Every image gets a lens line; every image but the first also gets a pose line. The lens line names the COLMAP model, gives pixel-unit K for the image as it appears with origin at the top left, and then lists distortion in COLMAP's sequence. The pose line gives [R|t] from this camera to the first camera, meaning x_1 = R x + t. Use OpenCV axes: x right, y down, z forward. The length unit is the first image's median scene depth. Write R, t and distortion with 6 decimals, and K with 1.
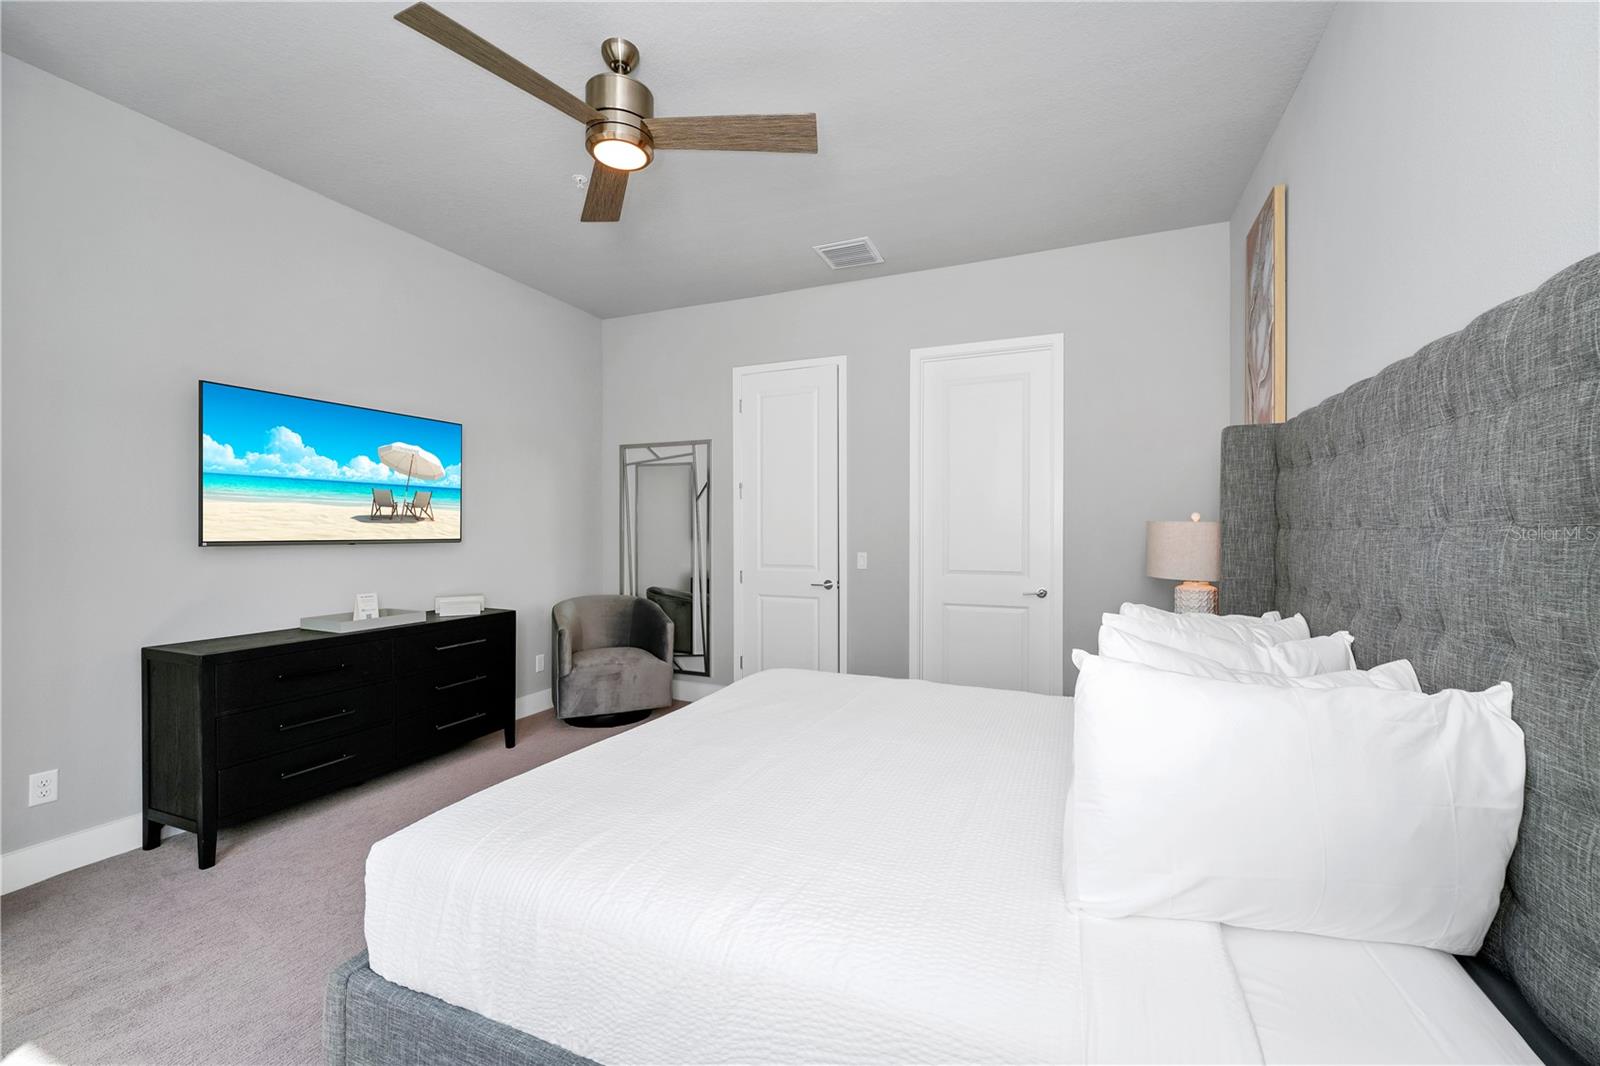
lens RADIAL K [[660.8, 0, 812.7], [0, 660.8, 528.6], [0, 0, 1]] dist [-0.014717, -0.000147]
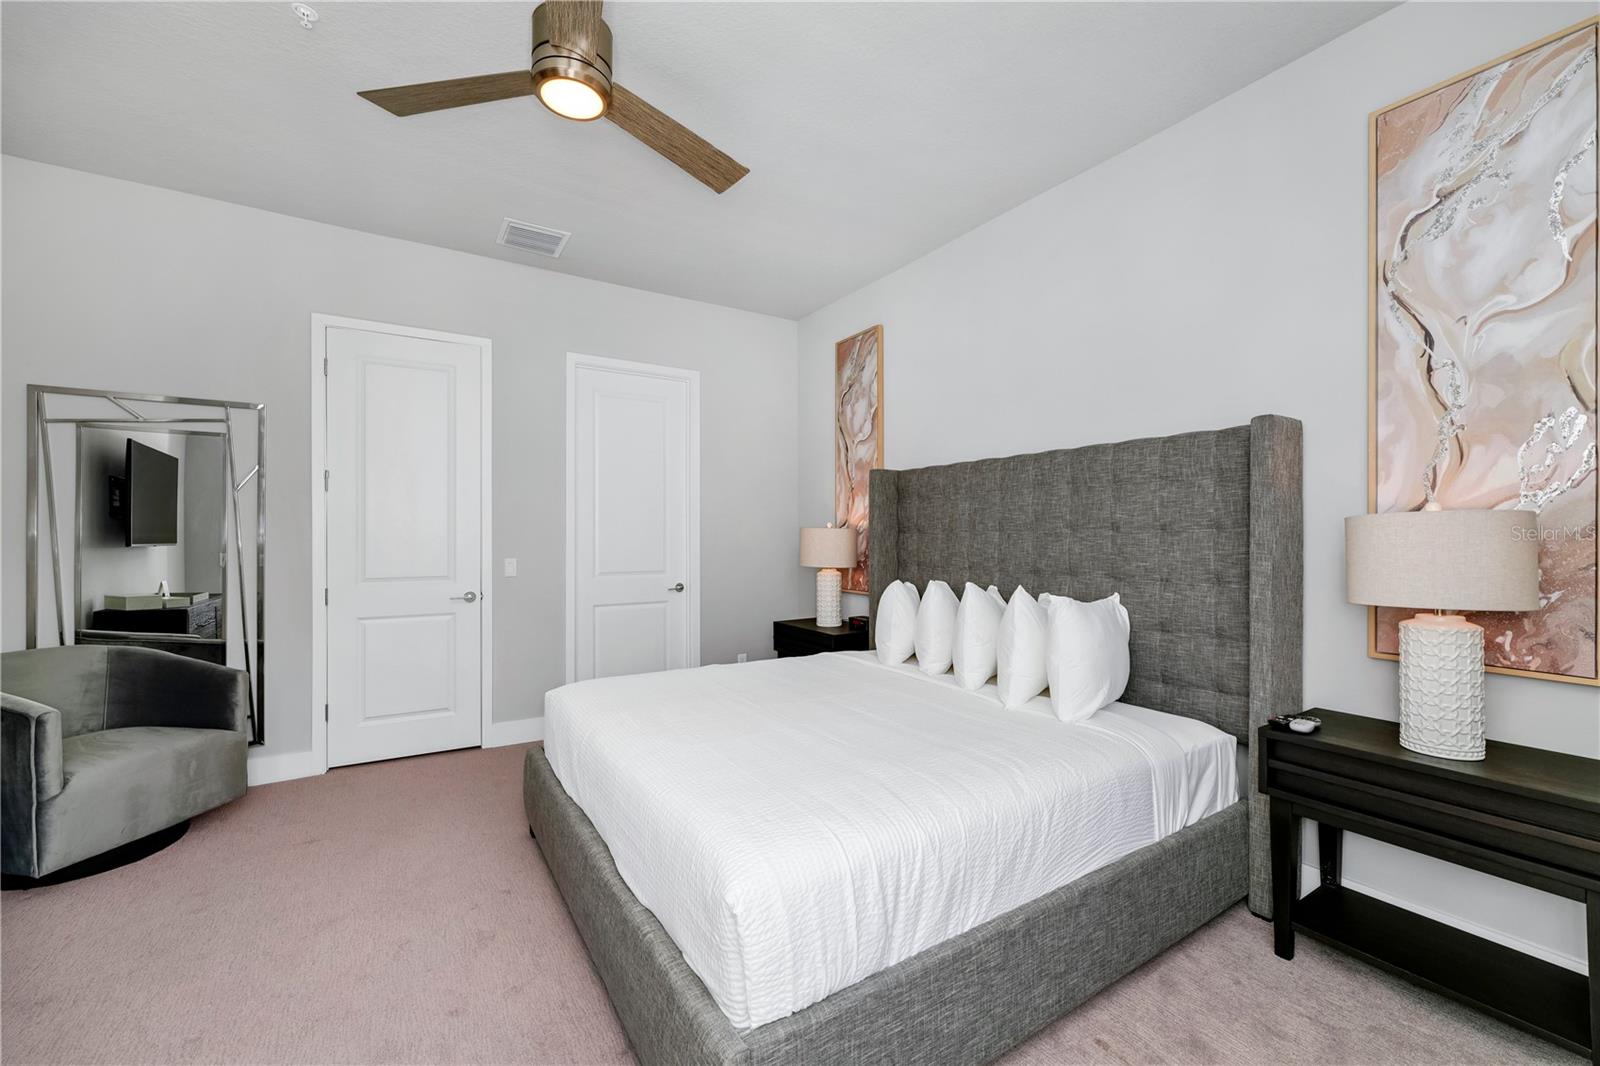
lens RADIAL K [[660.8, 0, 809.6], [0, 660.8, 527.9], [0, 0, 1]] dist [-0.014717, -0.000147]
pose [[0.533628, 0.006113, 0.845697, -0.504493], [-0.001768, 0.999980, -0.006112, -0.001409], [-0.845717, 0.001766, 0.533628, 0.168421]]
